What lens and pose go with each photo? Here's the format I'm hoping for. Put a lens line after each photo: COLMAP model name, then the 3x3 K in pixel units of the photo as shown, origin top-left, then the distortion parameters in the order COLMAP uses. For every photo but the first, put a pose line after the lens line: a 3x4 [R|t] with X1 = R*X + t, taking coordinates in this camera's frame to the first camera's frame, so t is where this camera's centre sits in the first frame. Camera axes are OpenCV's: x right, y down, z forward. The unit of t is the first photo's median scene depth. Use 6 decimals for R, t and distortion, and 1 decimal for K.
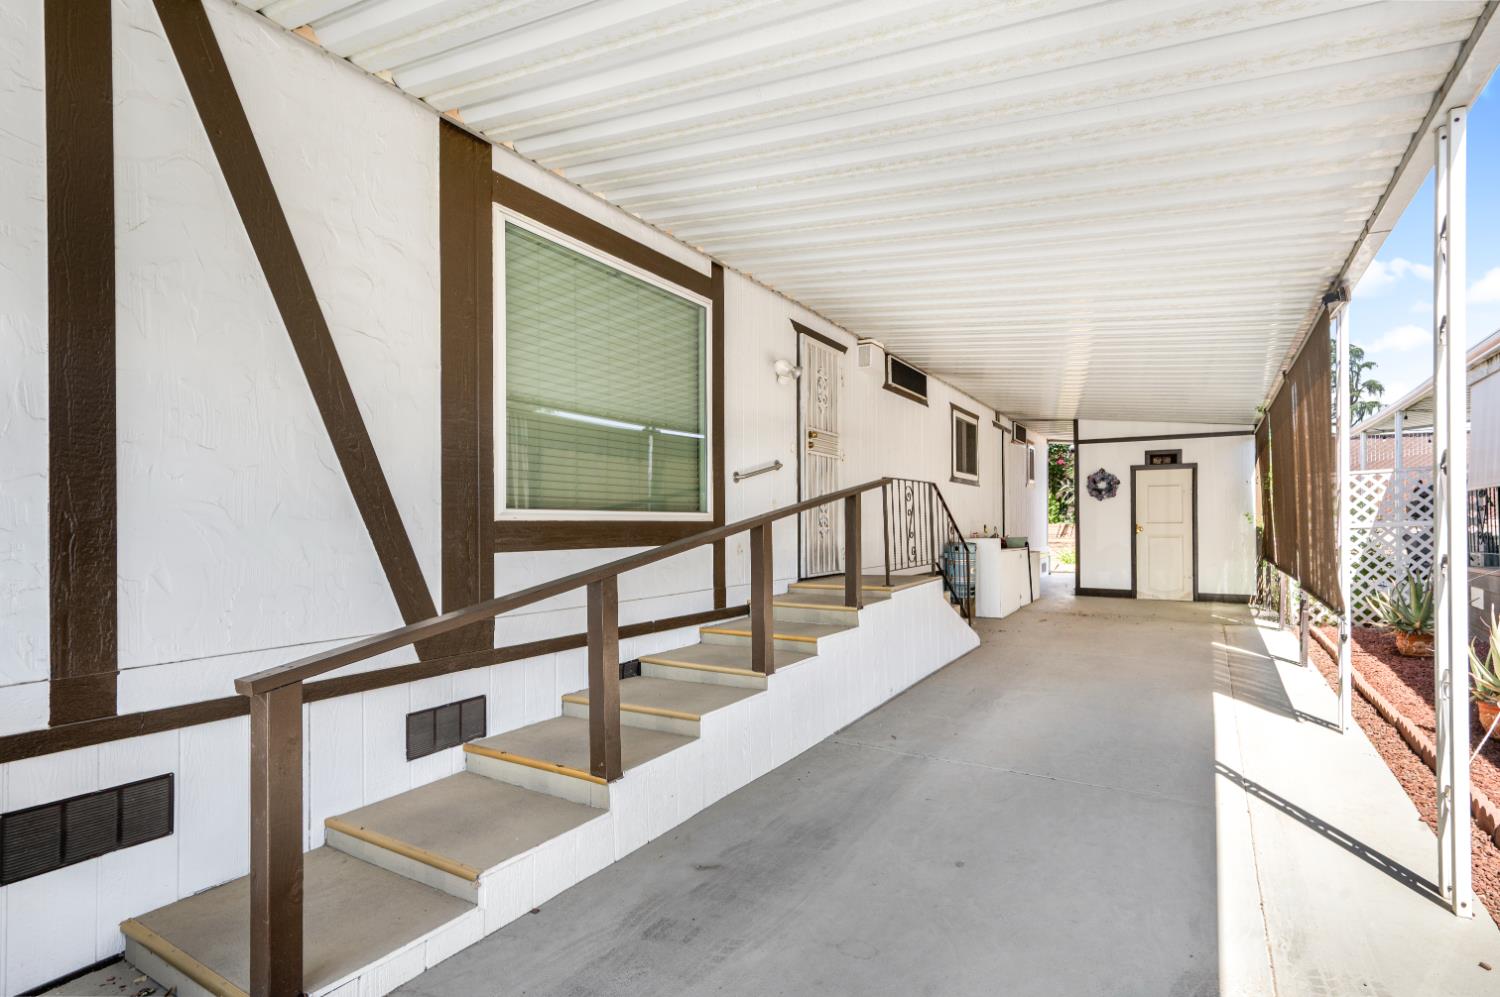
lens RADIAL K [[749.9, 0, 750.7], [0, 749.9, 508.6], [0, 0, 1]] dist [0.001555, -0.000187]
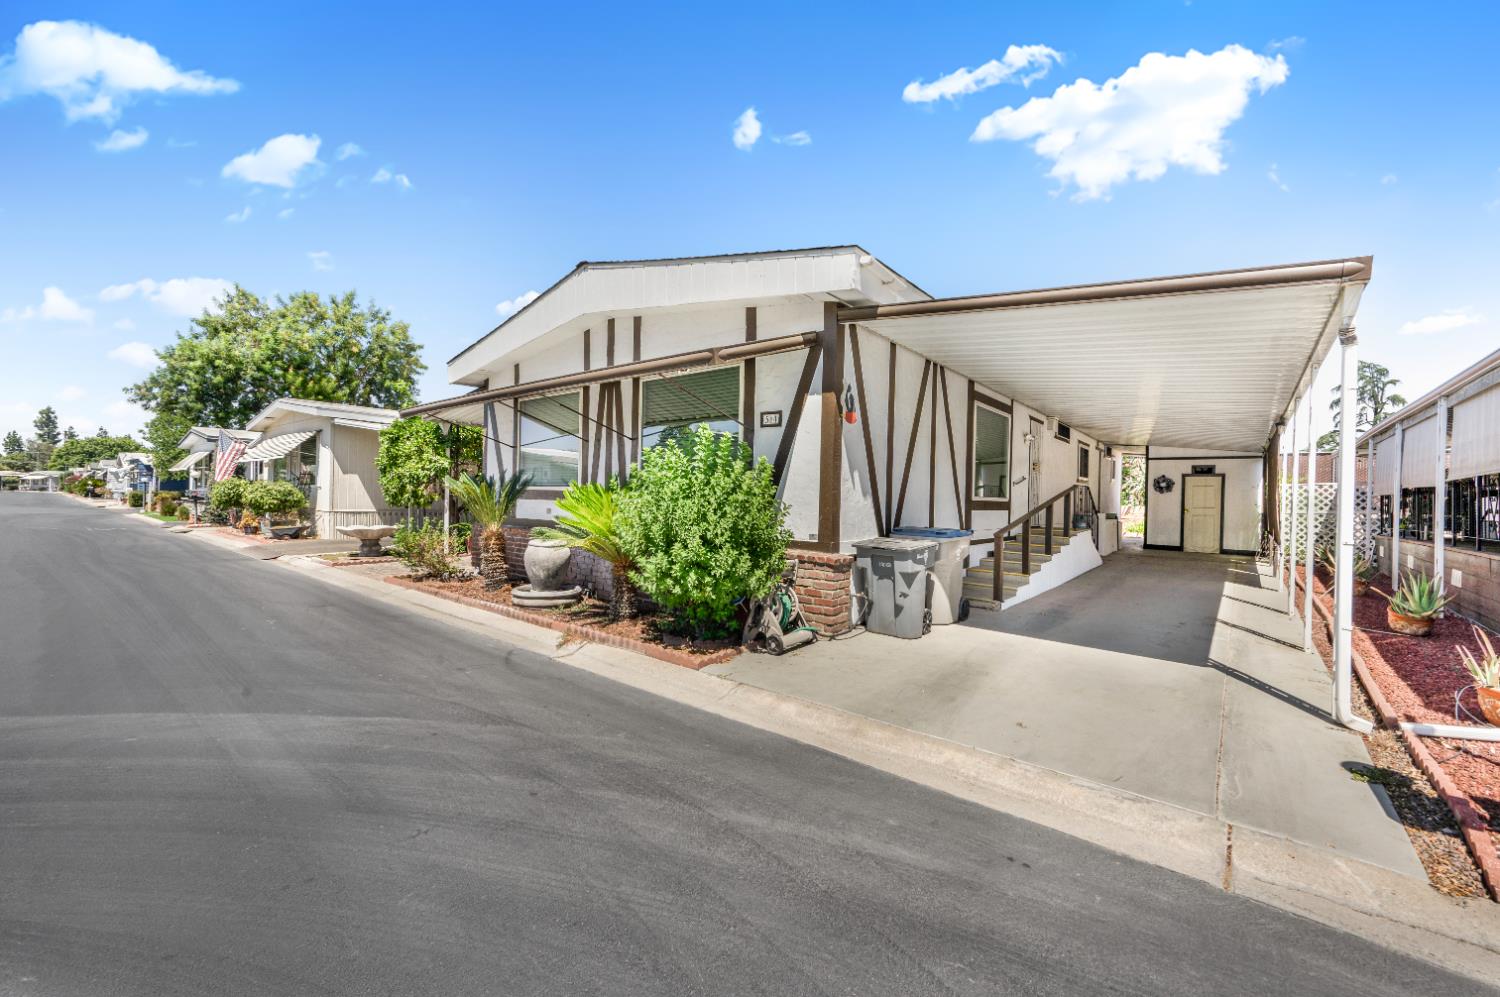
lens RADIAL K [[585.1, 0, 749.7], [0, 585.1, 492.9], [0, 0, 1]] dist [0.001905, -0.000139]
pose [[0.988174, 0.026860, -0.150963, -0.286379], [-0.024930, 0.999582, 0.014661, -0.009343], [0.151293, -0.010724, 0.988431, -0.507833]]
